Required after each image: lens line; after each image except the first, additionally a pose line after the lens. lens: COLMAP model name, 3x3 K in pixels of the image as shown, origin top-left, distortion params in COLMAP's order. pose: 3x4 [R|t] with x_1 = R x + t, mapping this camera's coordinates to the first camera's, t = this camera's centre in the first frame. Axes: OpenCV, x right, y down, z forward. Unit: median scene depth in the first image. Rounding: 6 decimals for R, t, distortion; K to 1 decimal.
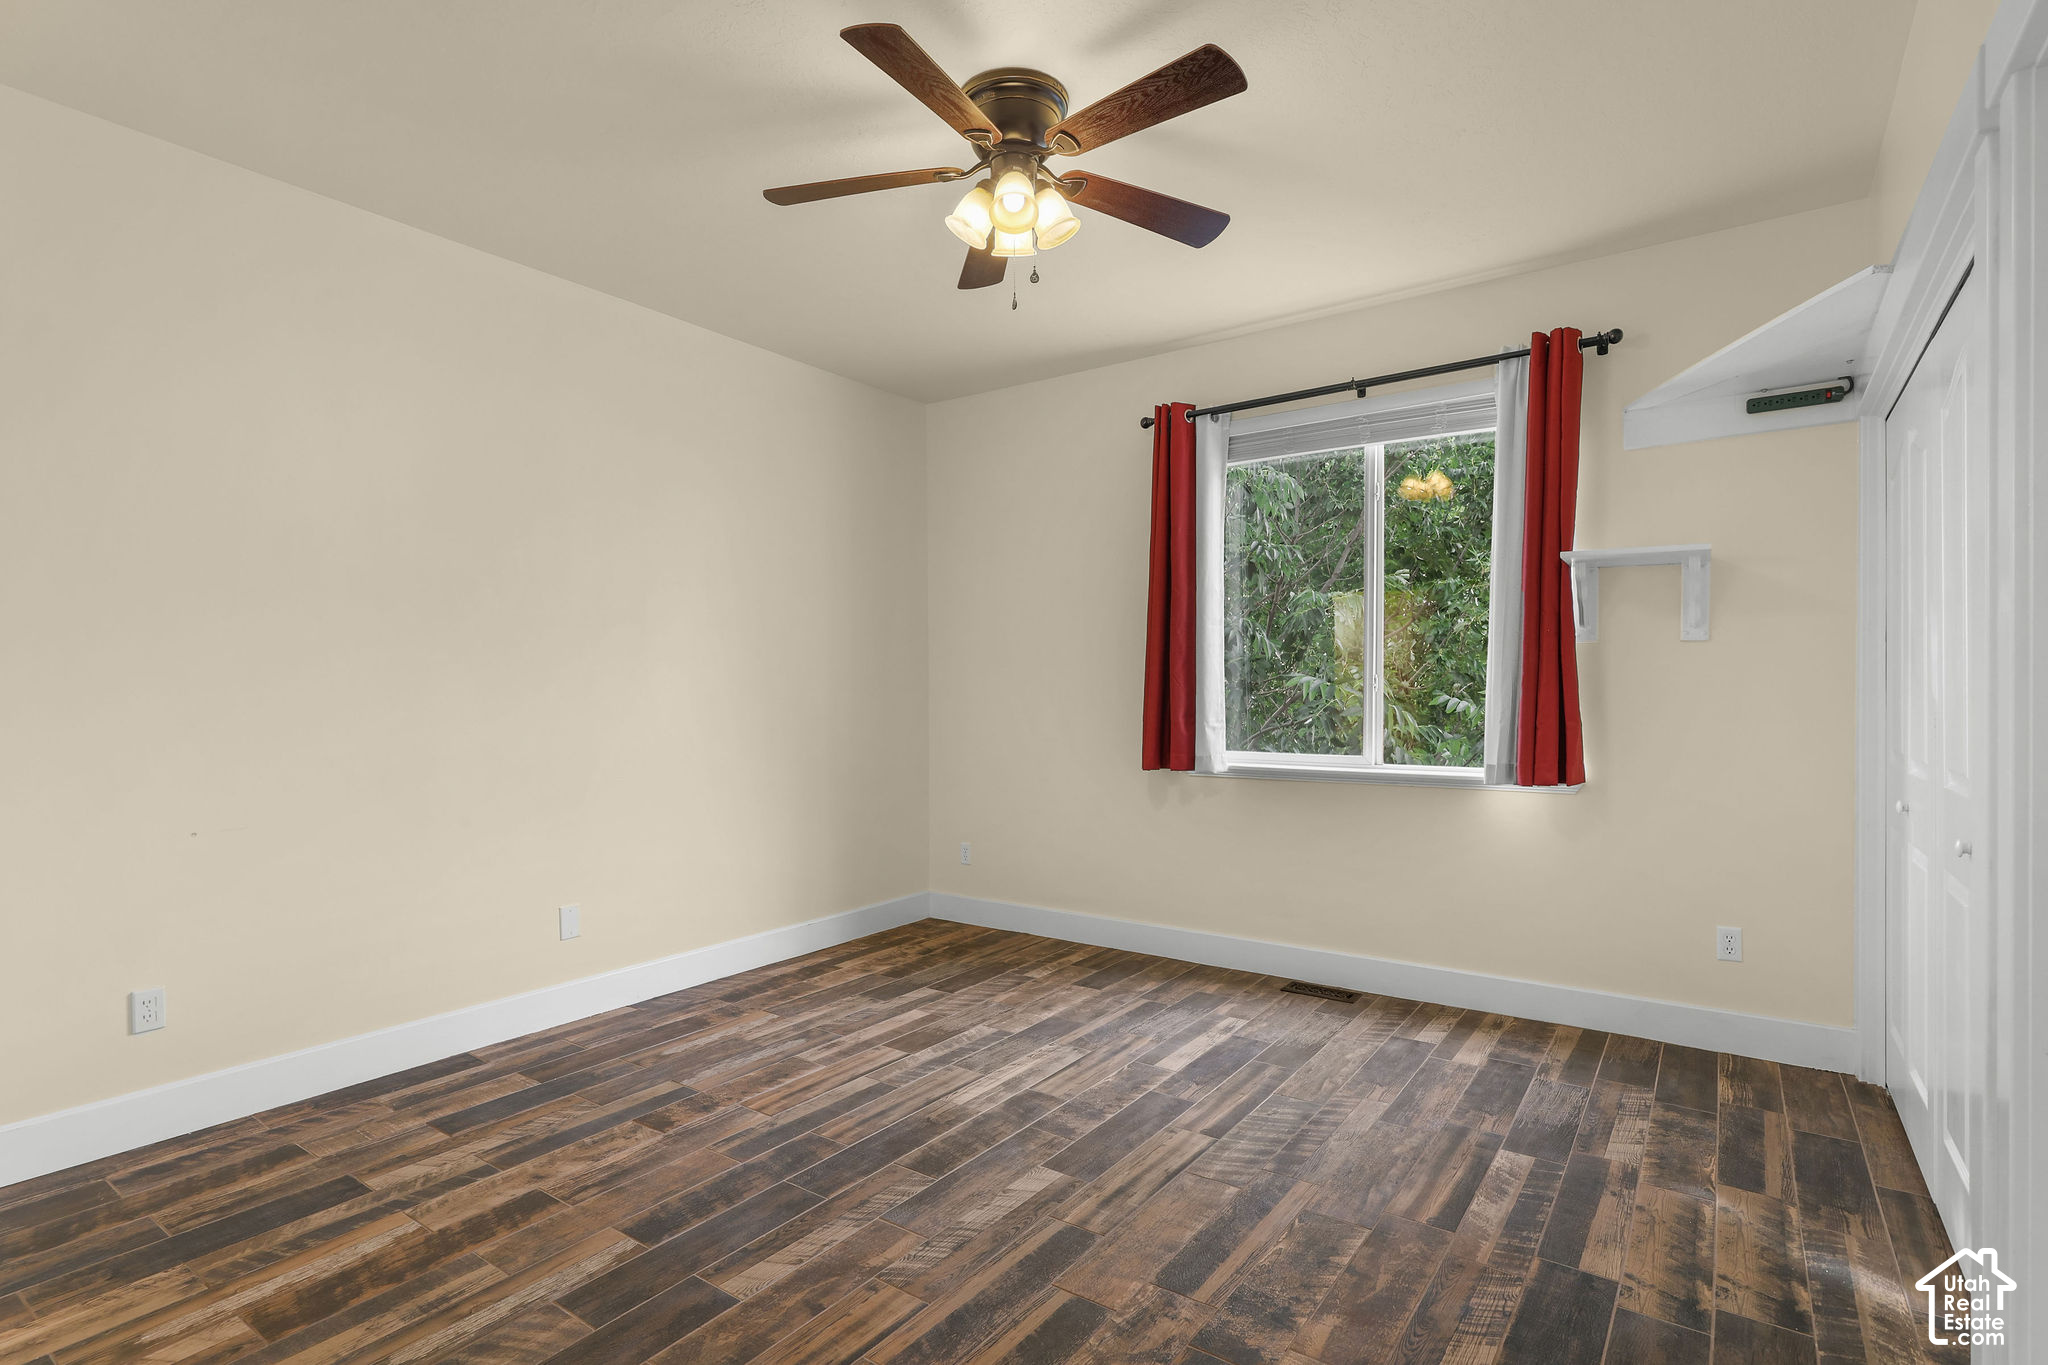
lens RADIAL K [[995.5, 0, 1023.0], [0, 995.5, 682.0], [0, 0, 1]] dist [-0.001399, -0.000197]
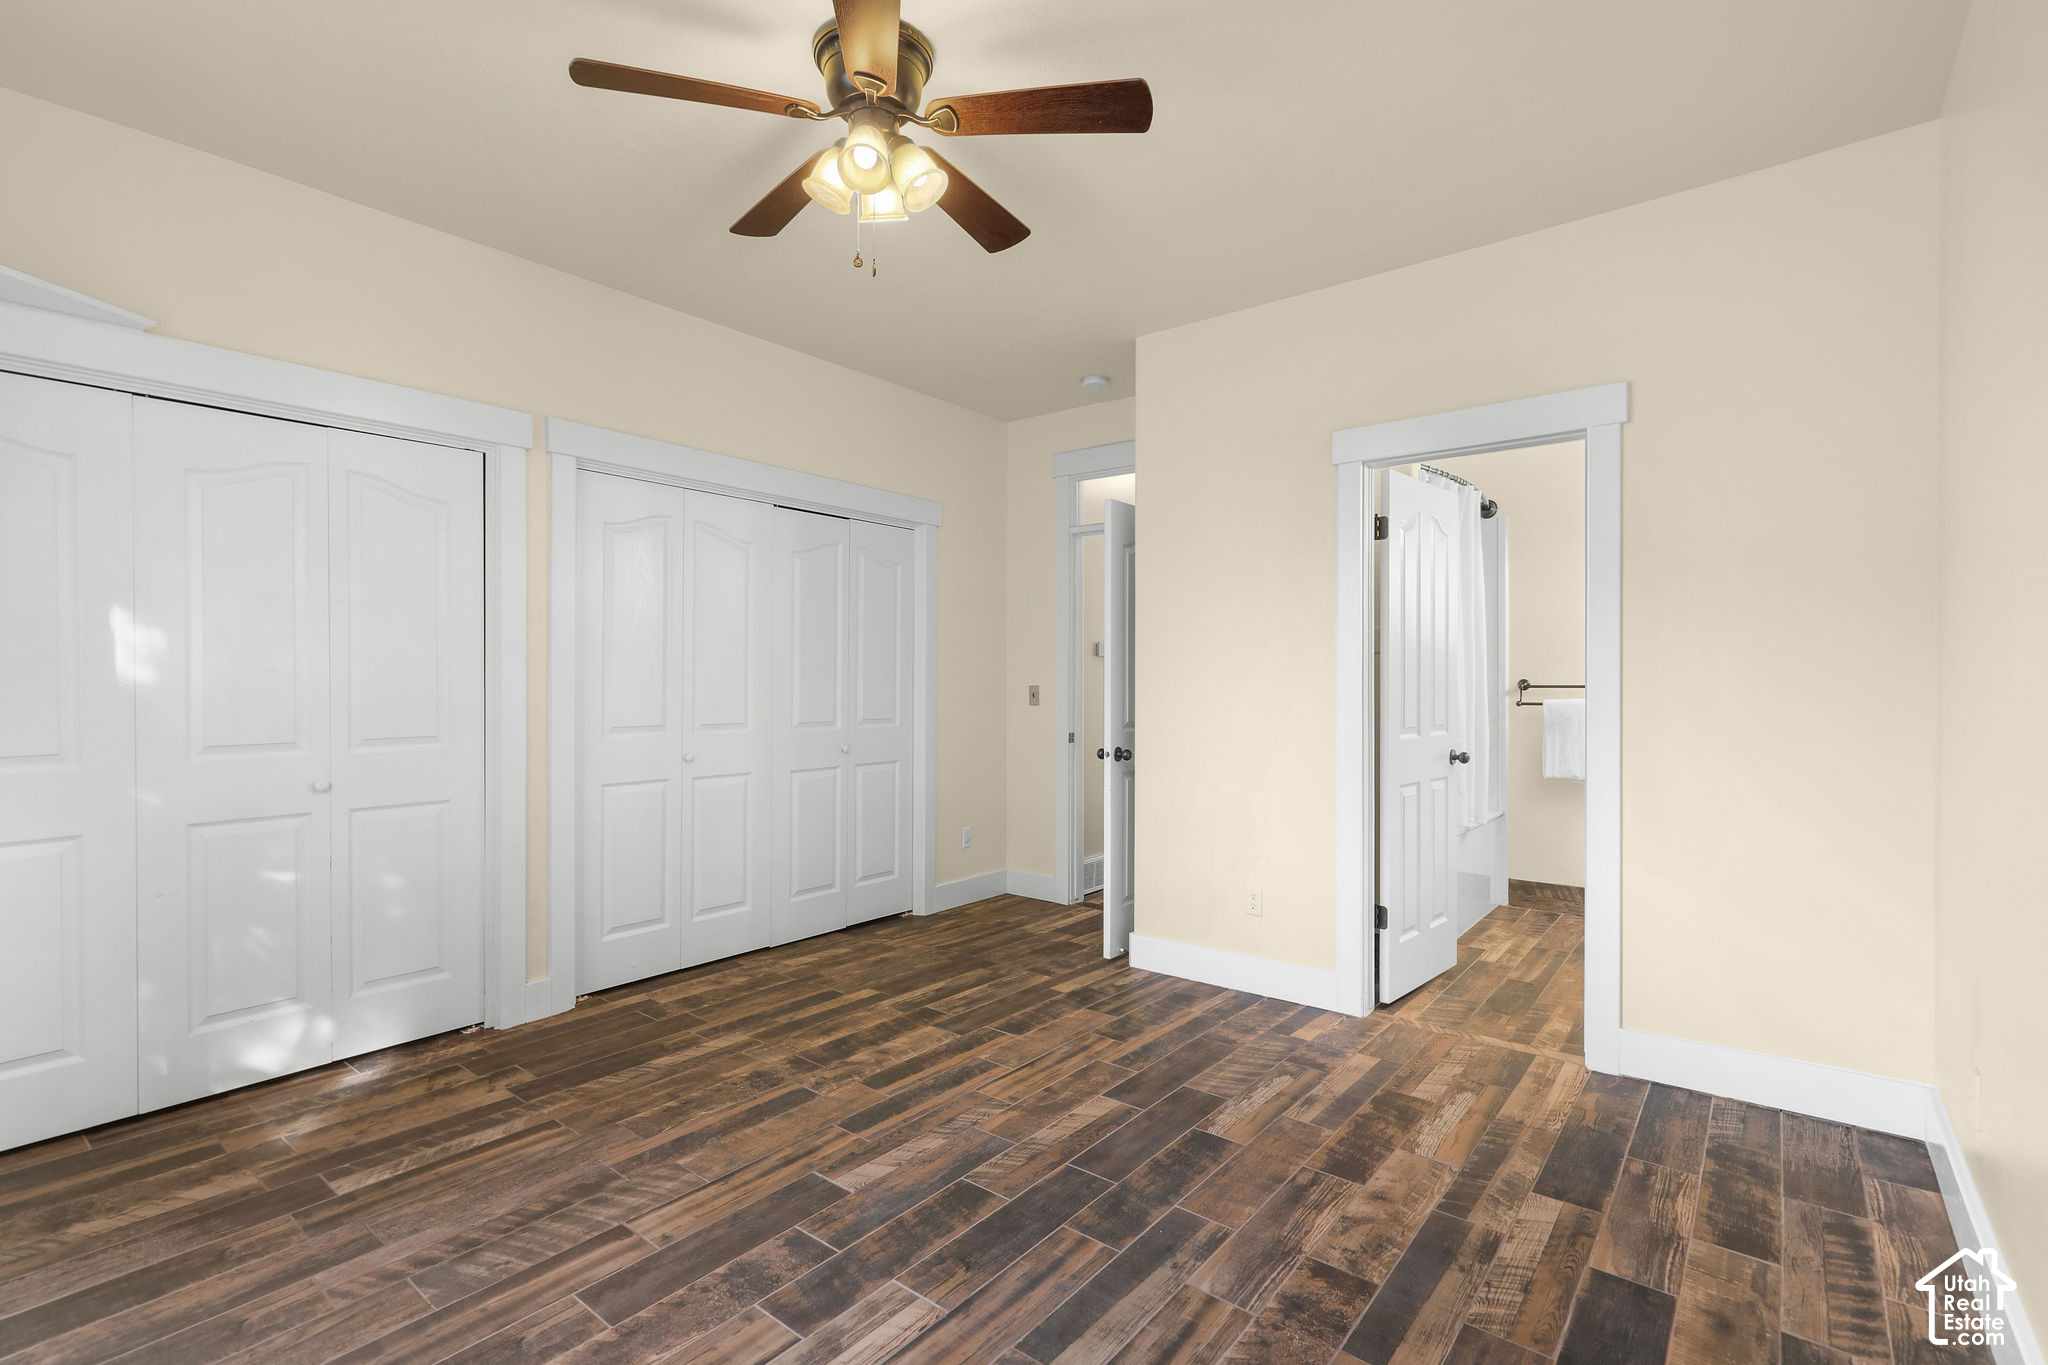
lens RADIAL K [[939.5, 0, 1027.2], [0, 939.5, 685.8], [0, 0, 1]] dist [0.002132, -0.000144]
pose [[-0.998465, 0.001928, 0.055350, -0.205522], [0.001897, 0.999998, -0.000622, 0.010081], [-0.055351, -0.000516, -0.998467, 1.951321]]
